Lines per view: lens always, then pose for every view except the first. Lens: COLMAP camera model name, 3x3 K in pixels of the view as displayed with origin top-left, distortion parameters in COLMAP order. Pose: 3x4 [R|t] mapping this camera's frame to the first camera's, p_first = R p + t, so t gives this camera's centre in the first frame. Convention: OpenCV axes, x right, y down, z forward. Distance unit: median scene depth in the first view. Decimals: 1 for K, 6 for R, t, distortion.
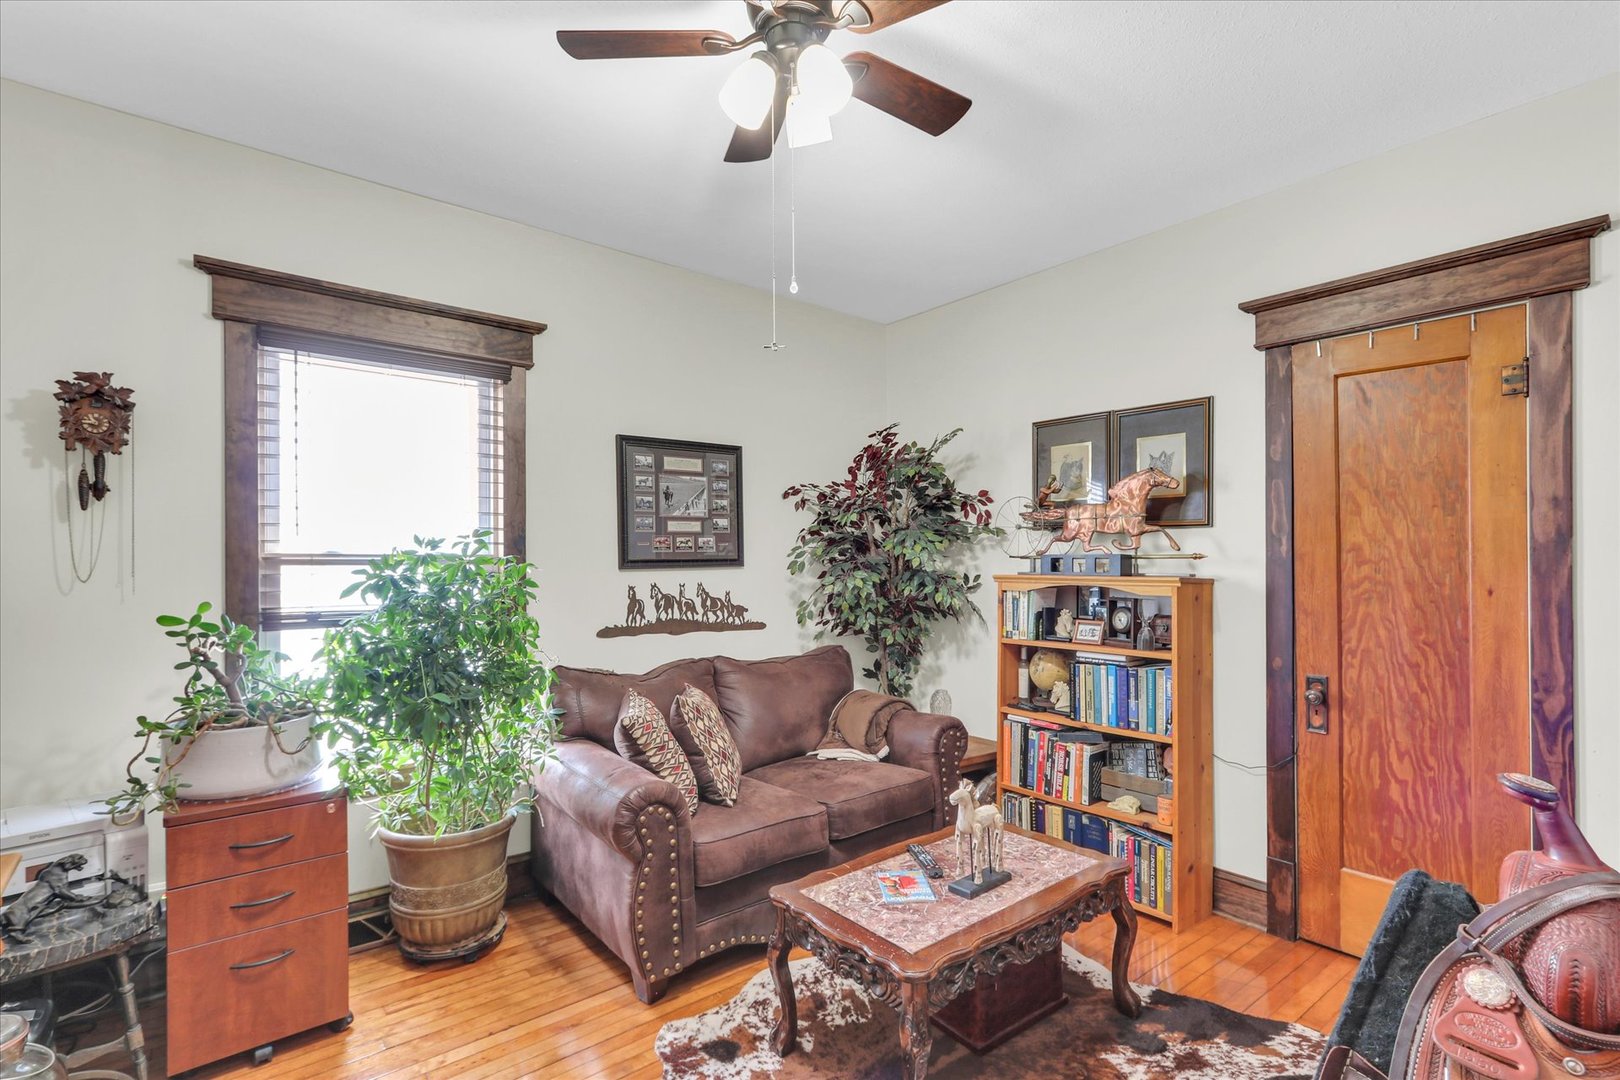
lens RADIAL K [[754.9, 0, 808.6], [0, 754.9, 550.1], [0, 0, 1]] dist [0.000240, 0.003487]
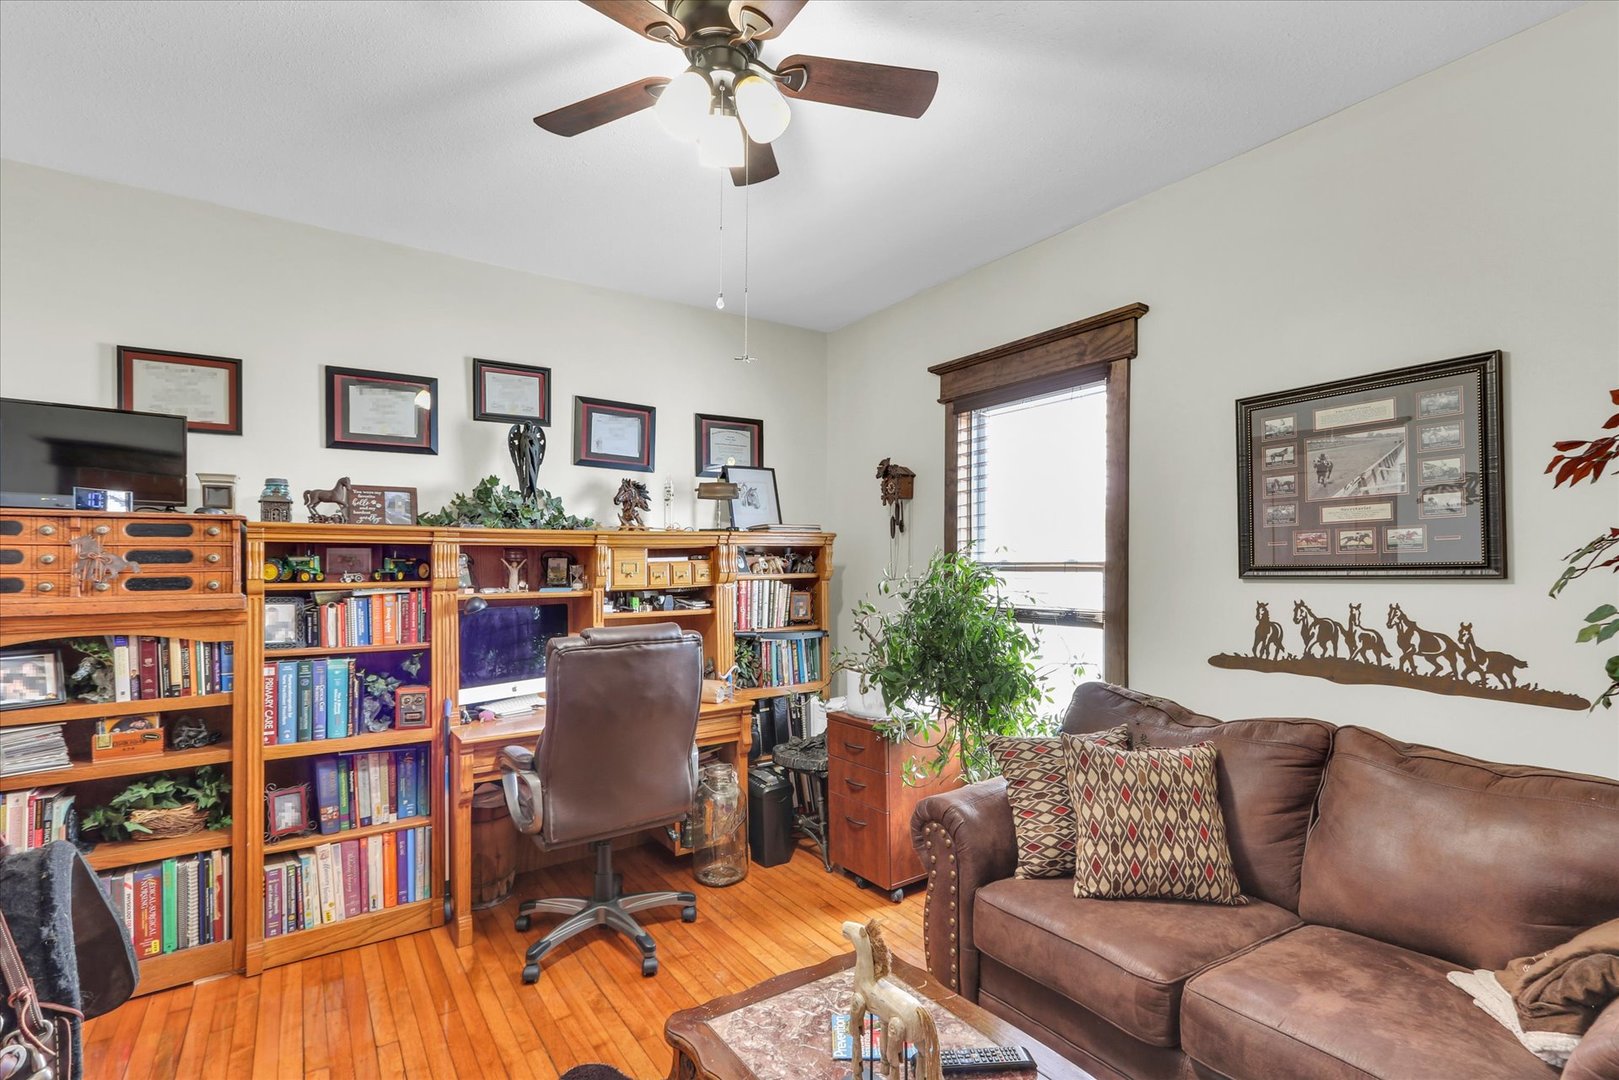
lens RADIAL K [[754.4, 0, 815.9], [0, 754.4, 555.2], [0, 0, 1]] dist [0.000240, 0.003487]
pose [[-0.067307, -0.014518, -0.997627, 0.494785], [0.014658, 0.999772, -0.015538, 0.006782], [0.997625, -0.015669, -0.067079, 0.595262]]
